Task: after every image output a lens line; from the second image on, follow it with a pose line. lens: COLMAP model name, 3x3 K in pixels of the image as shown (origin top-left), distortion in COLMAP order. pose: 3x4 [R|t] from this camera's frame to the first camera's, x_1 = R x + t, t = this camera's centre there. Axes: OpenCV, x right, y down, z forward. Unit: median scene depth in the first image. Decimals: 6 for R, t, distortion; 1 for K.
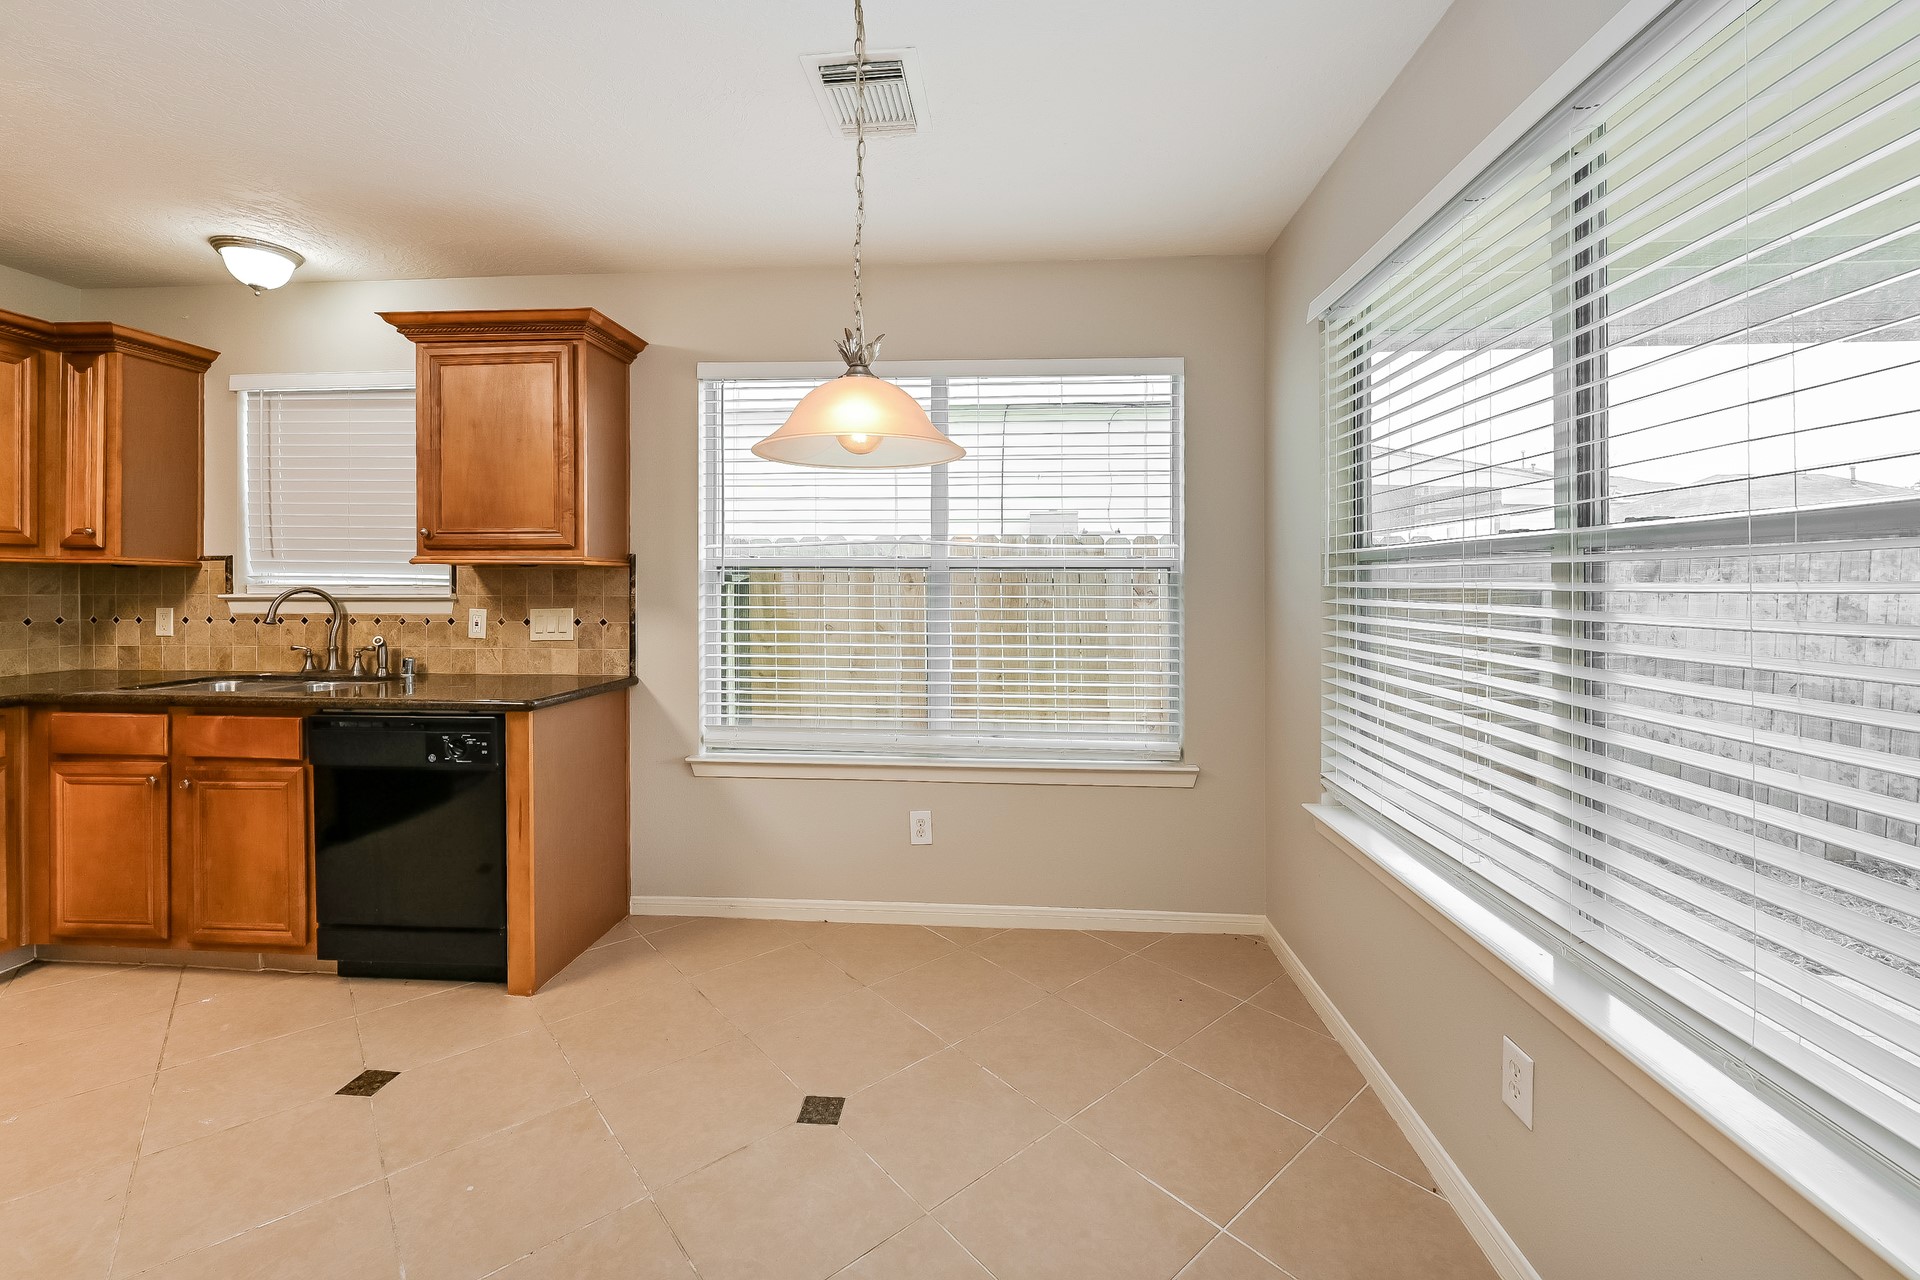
lens RADIAL K [[799.0, 0, 961.3], [0, 799.0, 591.6], [0, 0, 1]] dist [-0.004859, 0.000364]
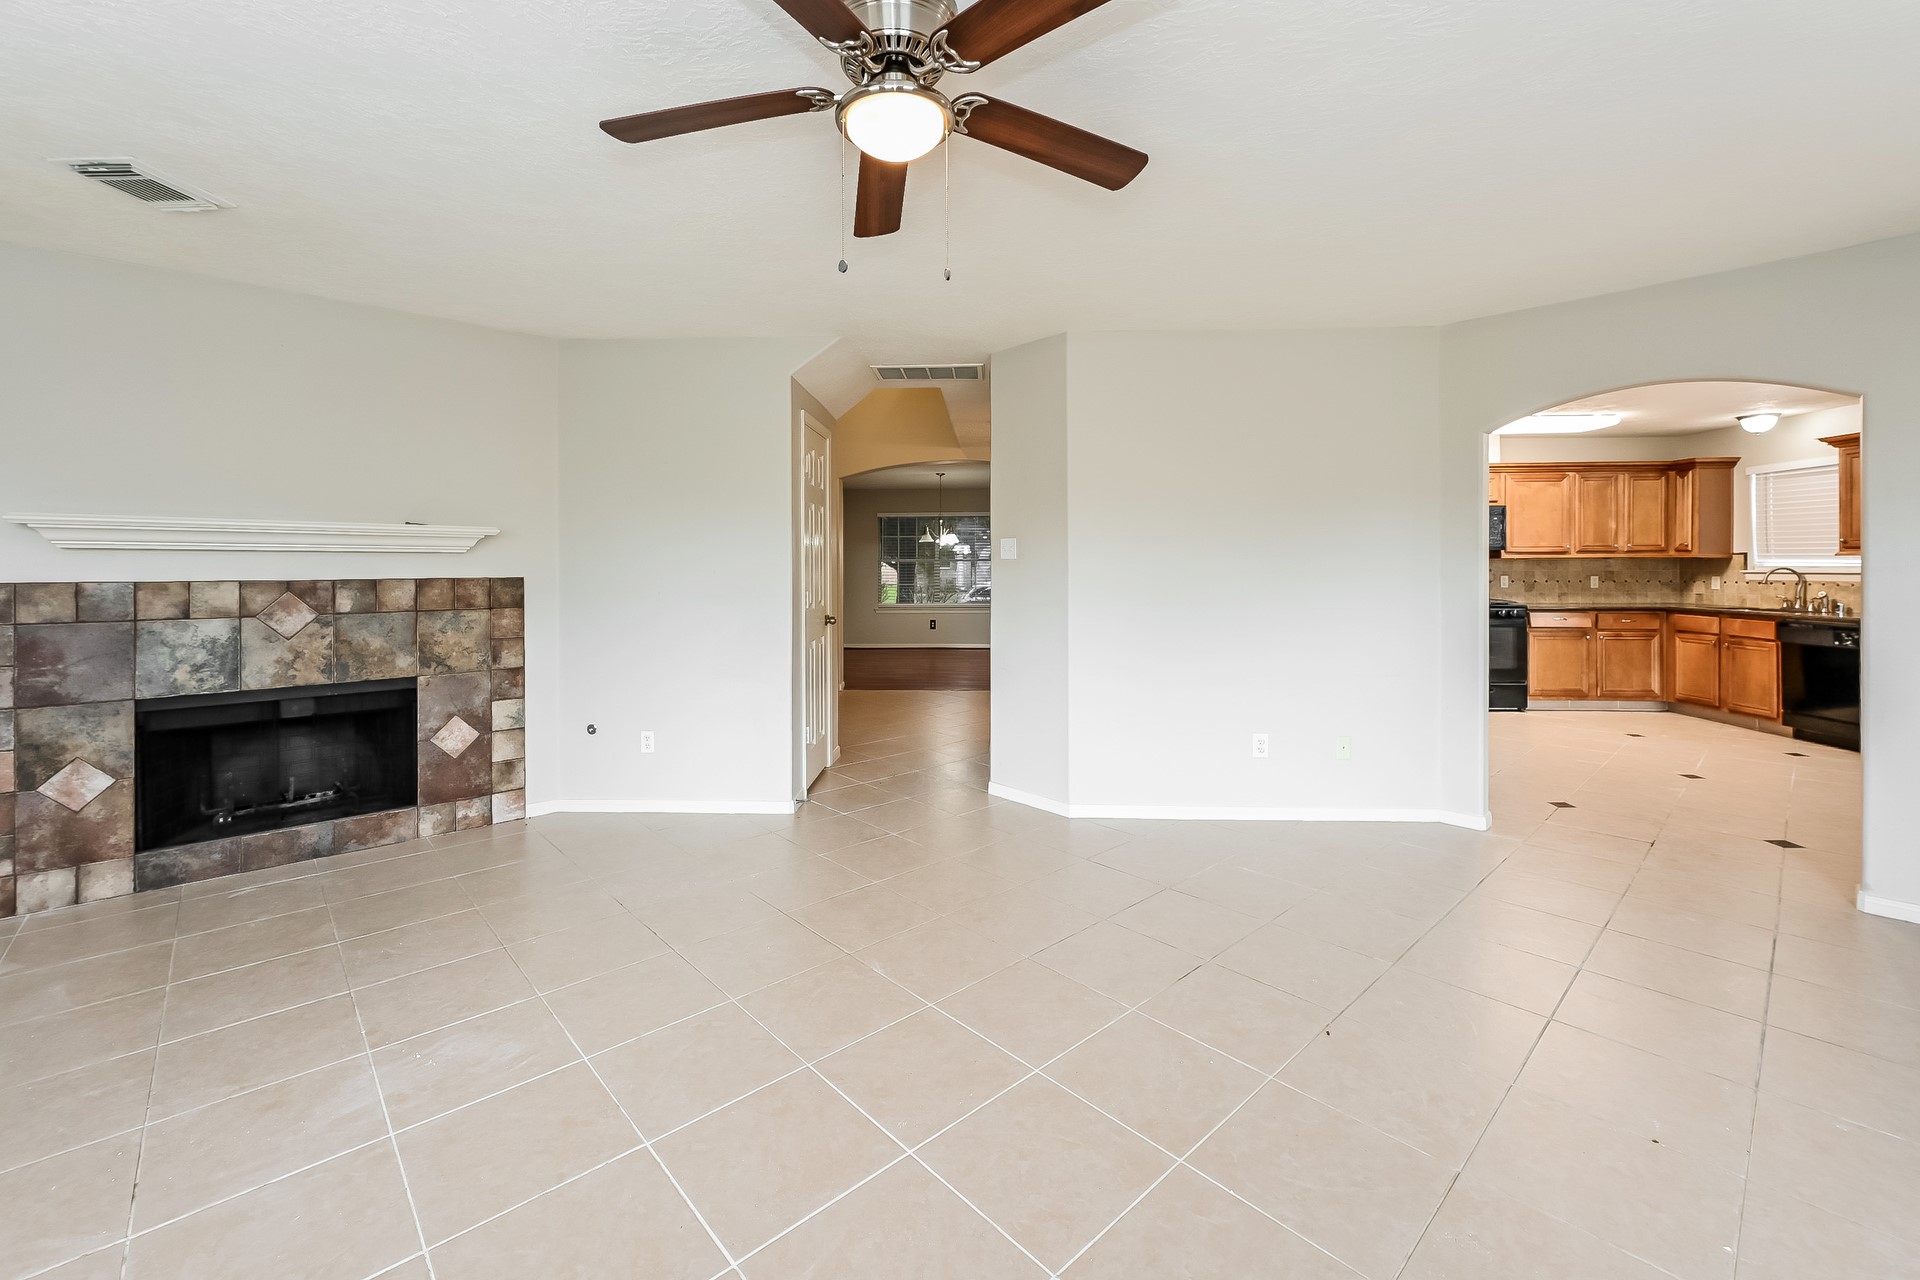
lens RADIAL K [[799.0, 0, 945.2], [0, 799.0, 563.1], [0, 0, 1]] dist [-0.004859, 0.000364]
pose [[0.029700, -0.004989, -0.999546, 1.261928], [-0.008022, 0.999954, -0.005229, 0.012895], [0.999527, 0.008174, 0.029659, -1.328993]]
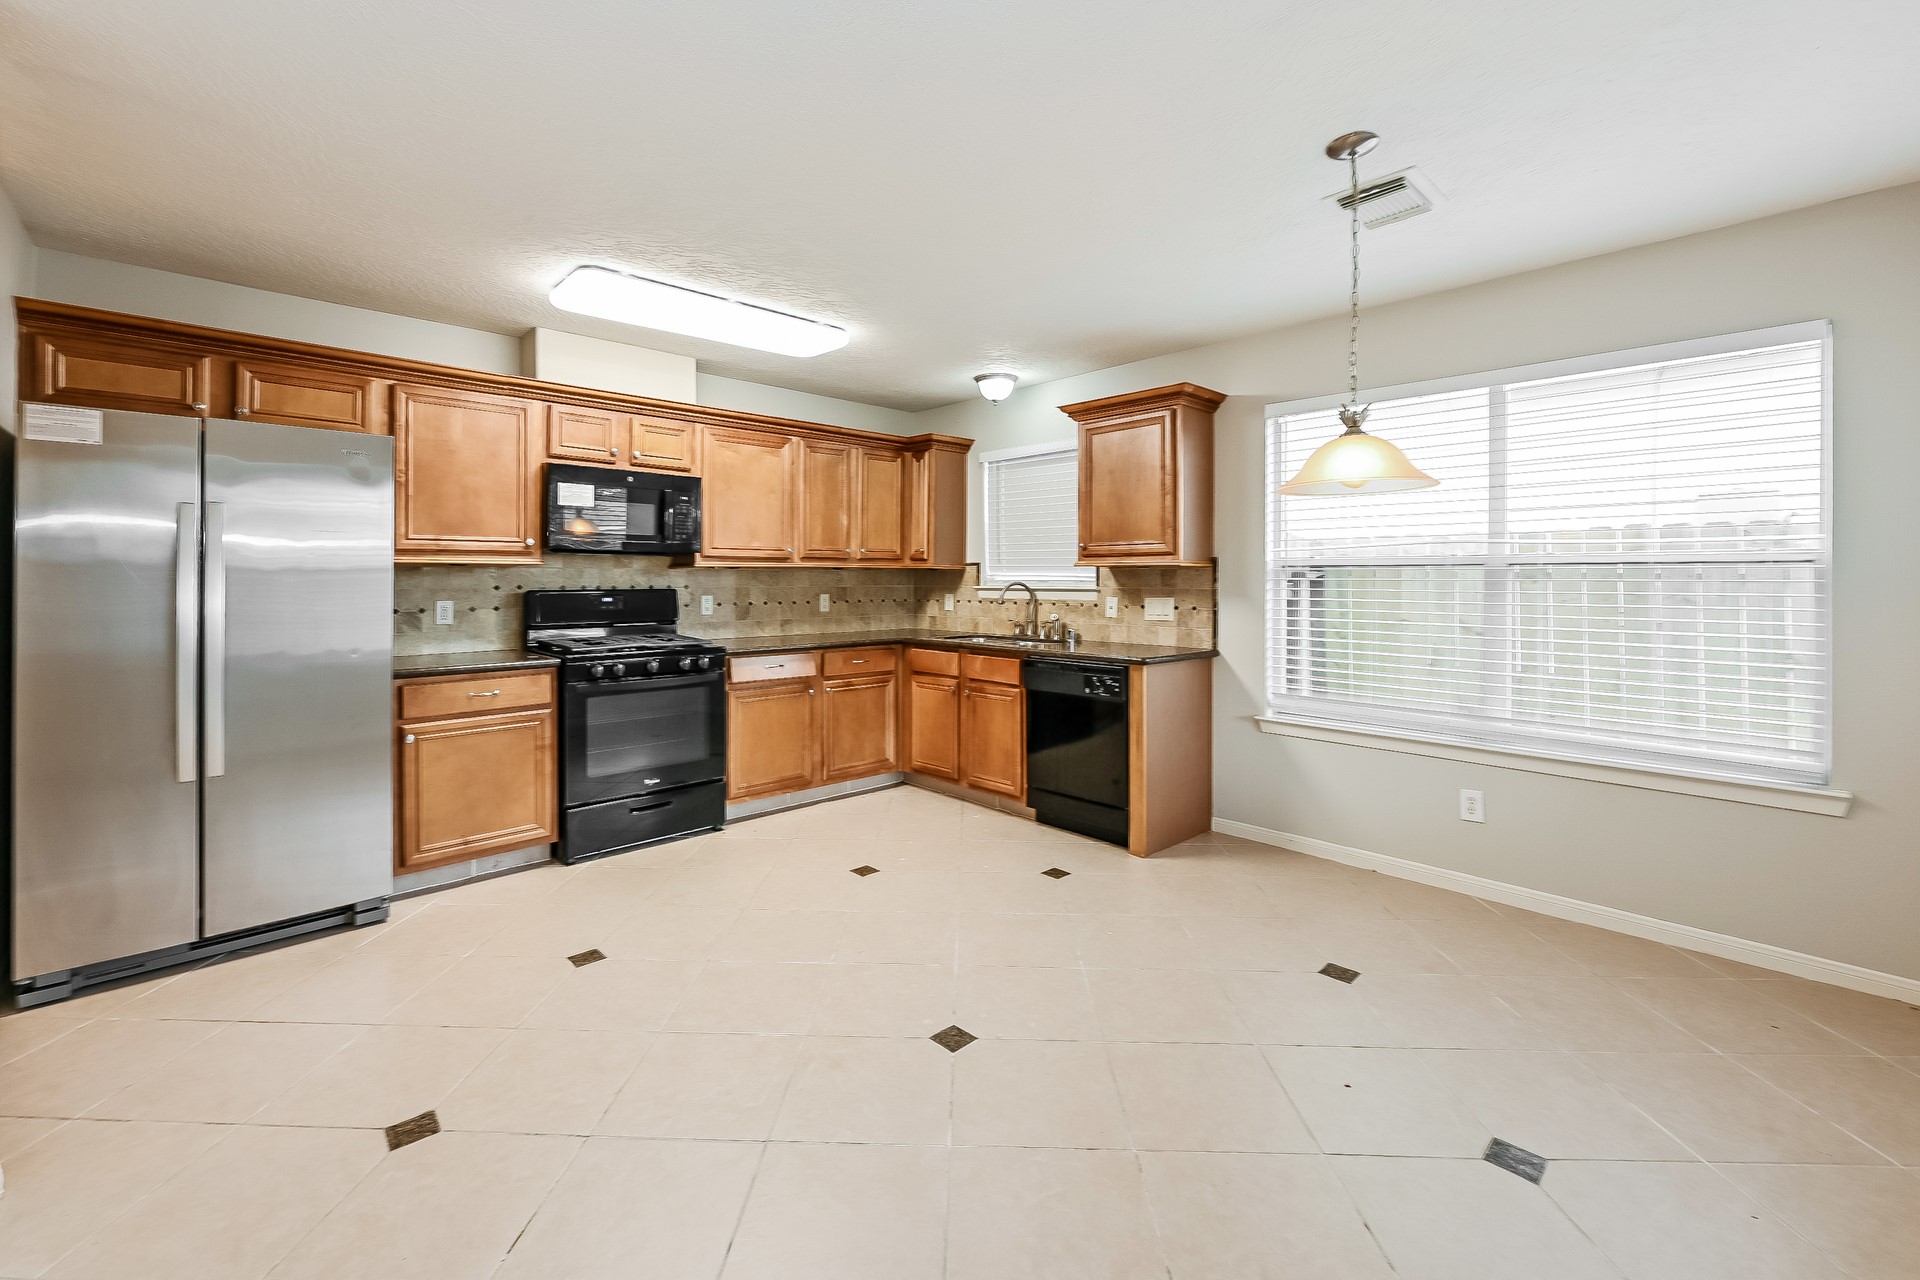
lens RADIAL K [[799.0, 0, 943.9], [0, 799.0, 583.3], [0, 0, 1]] dist [-0.004859, 0.000364]
pose [[0.736942, 0.003057, -0.675949, 0.159582], [-0.006143, 0.999979, -0.002175, 0.002011], [0.675928, 0.005755, 0.736945, -0.294089]]
